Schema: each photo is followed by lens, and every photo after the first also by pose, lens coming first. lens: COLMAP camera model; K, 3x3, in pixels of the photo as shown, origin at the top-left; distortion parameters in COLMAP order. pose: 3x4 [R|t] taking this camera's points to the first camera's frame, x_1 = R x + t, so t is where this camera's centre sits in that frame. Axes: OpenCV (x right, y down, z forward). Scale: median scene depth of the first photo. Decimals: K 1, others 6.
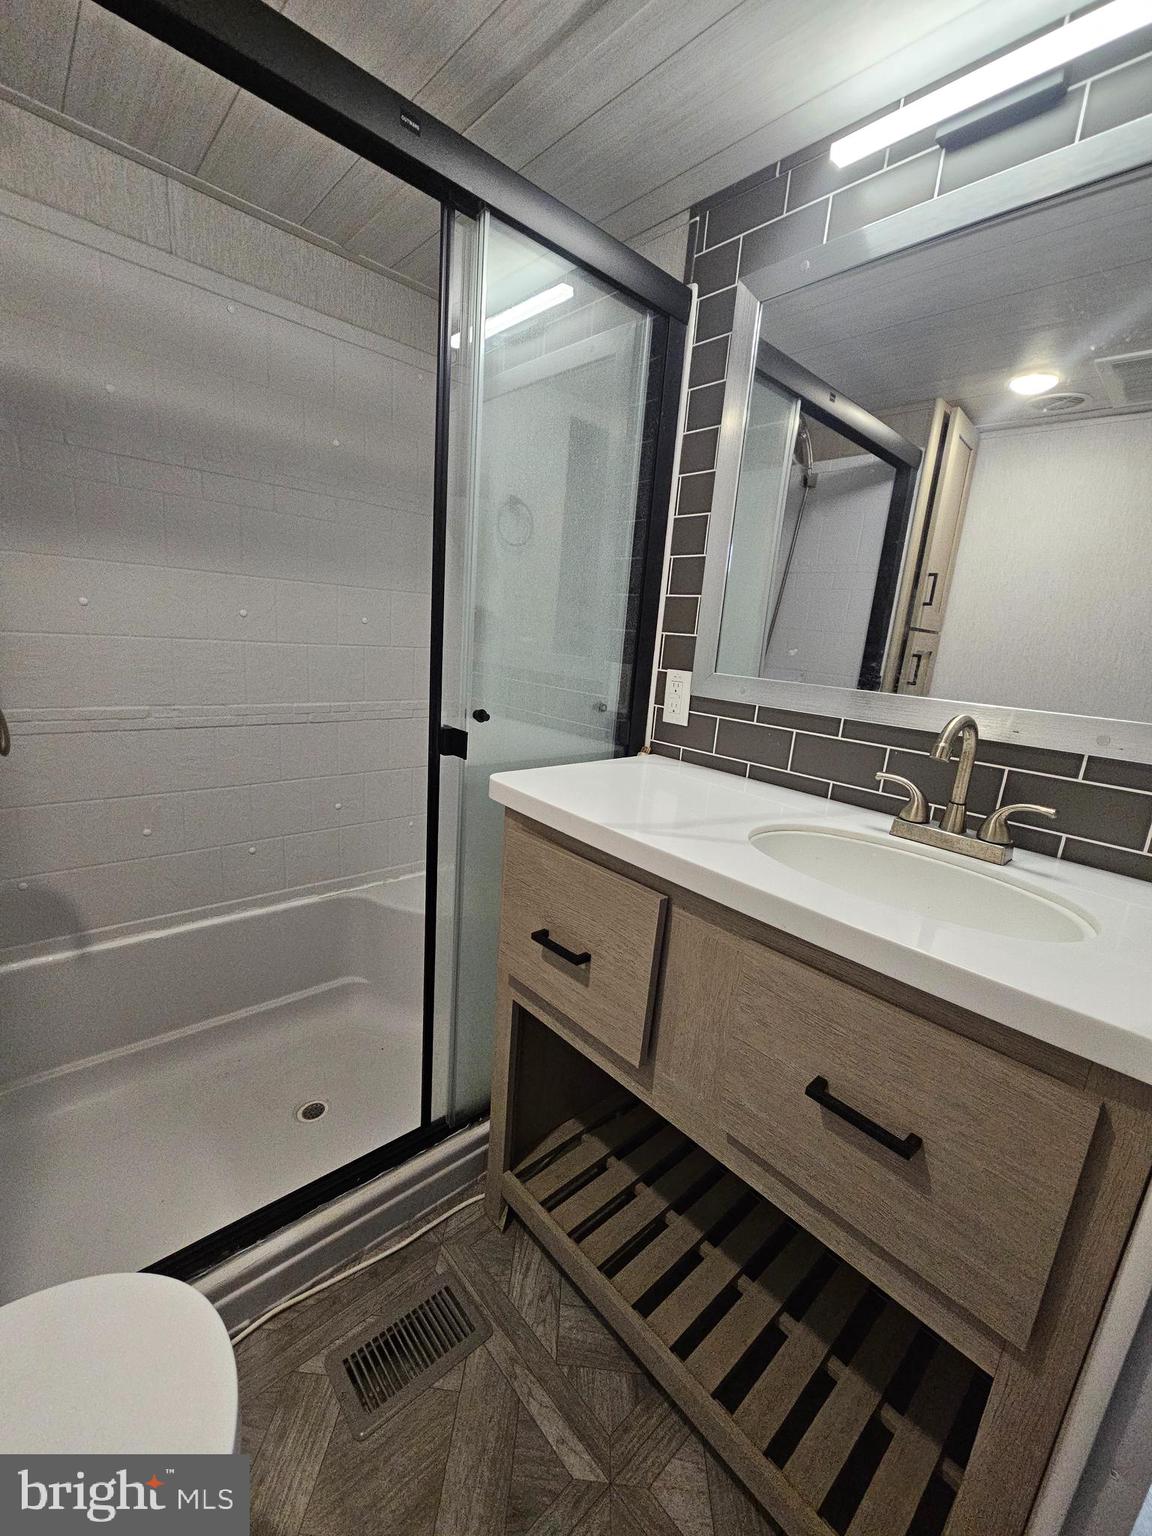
lens RADIAL K [[629.3, 0, 576.5], [0, 629.3, 775.4], [0, 0, 1]] dist [-0.002175, 0.000580]
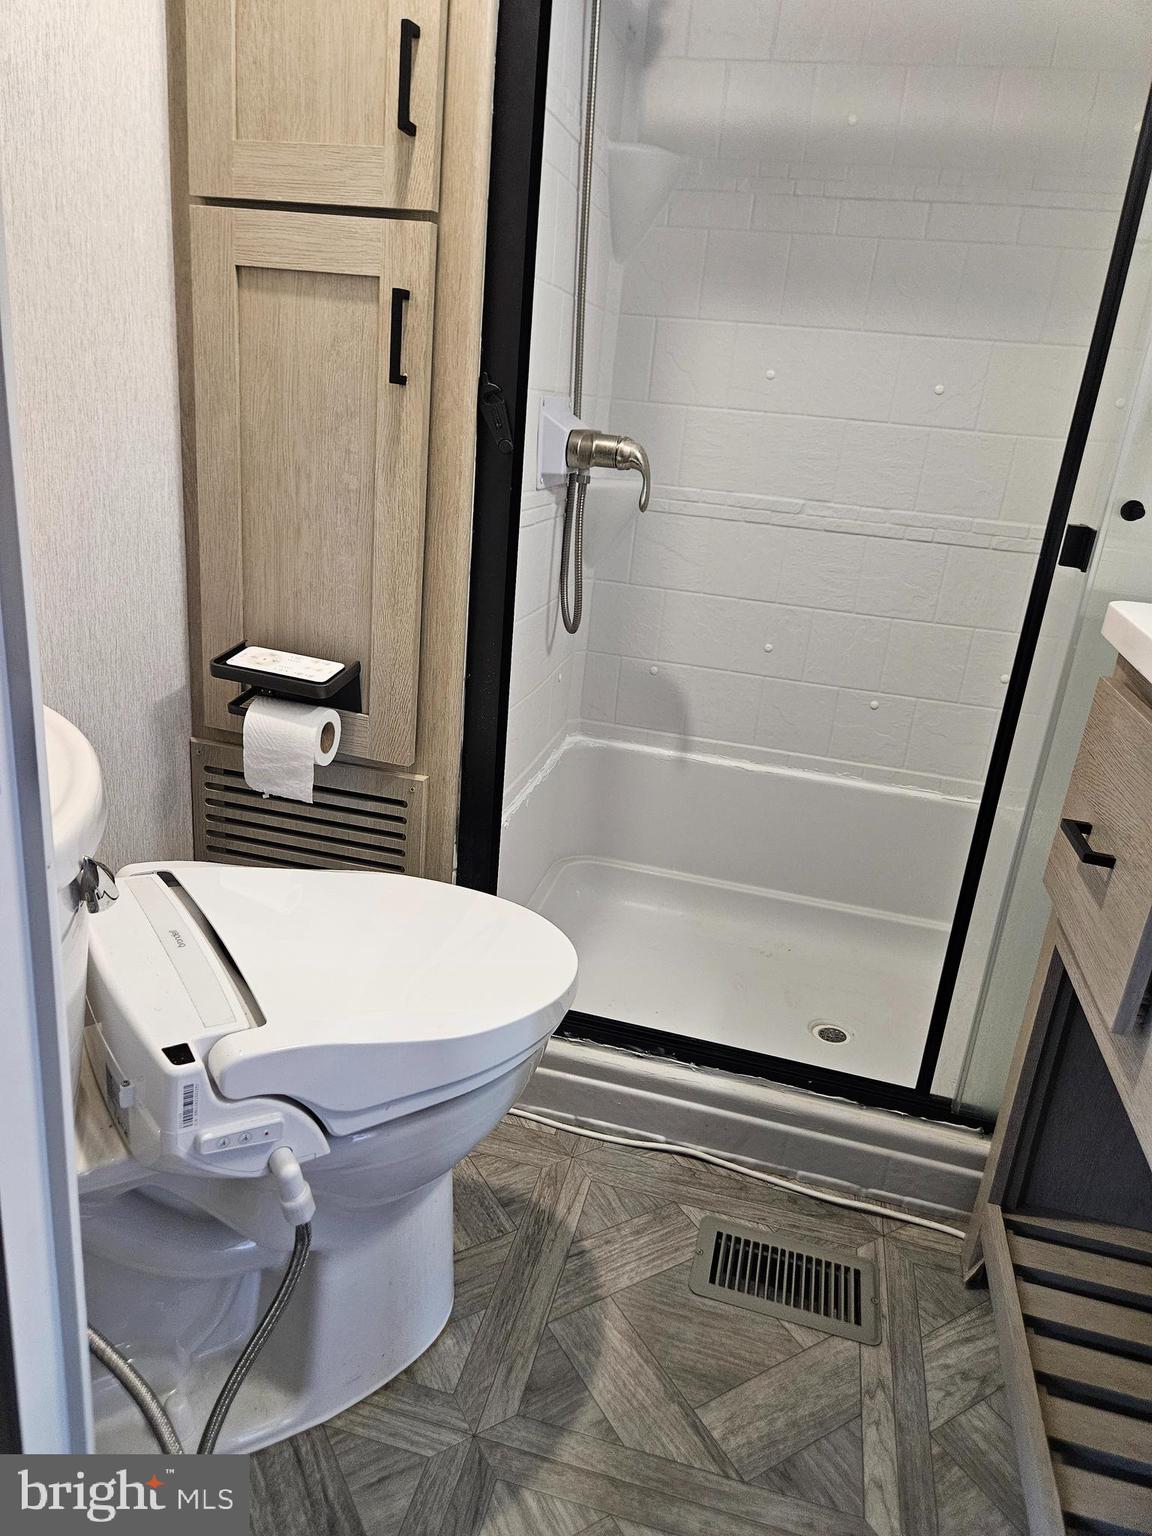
lens RADIAL K [[1062.6, 0, 576.0], [0, 1062.6, 768.0], [0, 0, 1]] dist [0.022521, -0.001290]
pose [[0.558336, 0.242180, -0.793479, 0.472835], [-0.231294, 0.963961, 0.131462, 0.149958], [0.796721, 0.110127, 0.594229, -0.088816]]
